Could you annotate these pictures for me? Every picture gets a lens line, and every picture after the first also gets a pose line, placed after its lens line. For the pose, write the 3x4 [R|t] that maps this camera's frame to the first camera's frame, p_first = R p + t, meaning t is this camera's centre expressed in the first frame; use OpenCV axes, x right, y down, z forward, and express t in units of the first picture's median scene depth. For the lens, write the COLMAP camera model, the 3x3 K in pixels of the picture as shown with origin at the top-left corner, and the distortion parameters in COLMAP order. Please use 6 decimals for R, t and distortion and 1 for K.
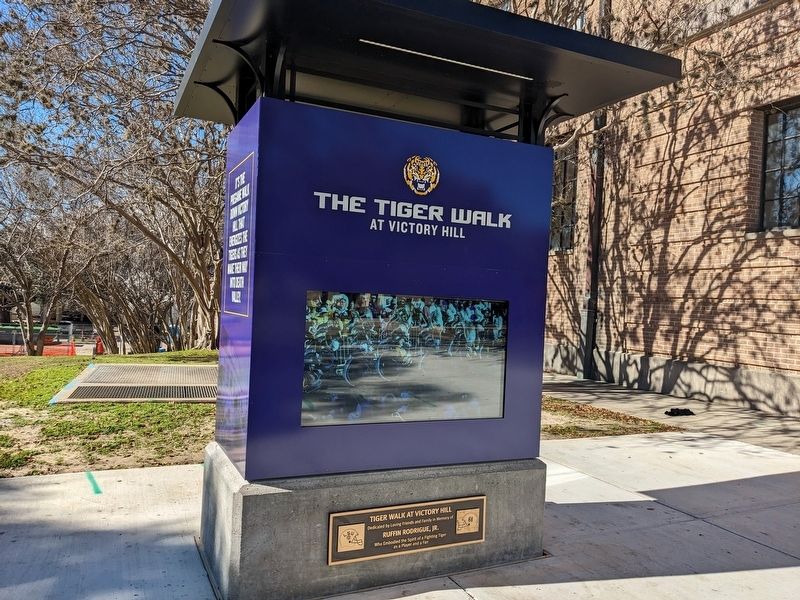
lens RADIAL K [[640.7, 0, 399.2], [0, 640.7, 300.6], [0, 0, 1]] dist [0.043958, -0.064022]
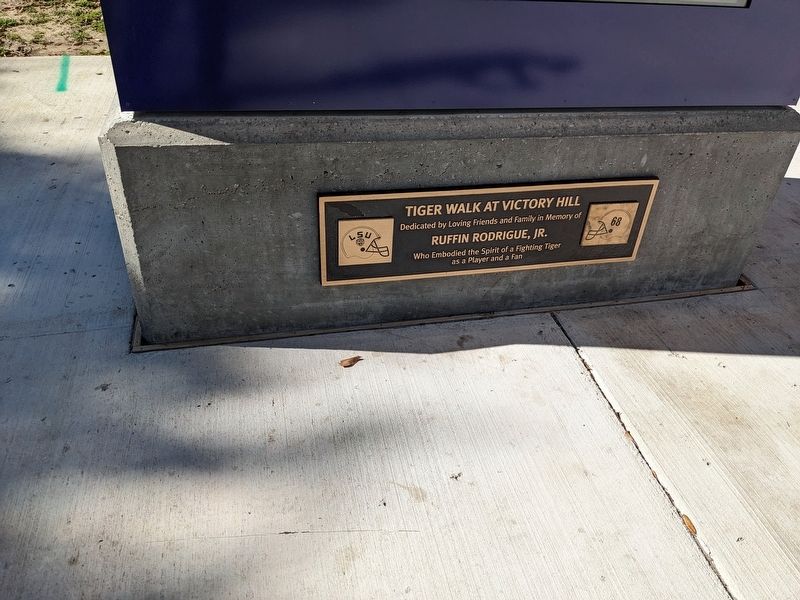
lens RADIAL K [[640.7, 0, 408.6], [0, 640.7, 317.3], [0, 0, 1]] dist [0.043958, -0.064022]
pose [[0.978625, 0.139734, -0.150889, 0.040442], [-0.025210, 0.809686, 0.586322, 0.114659], [0.204102, -0.569985, 0.795901, 0.545407]]
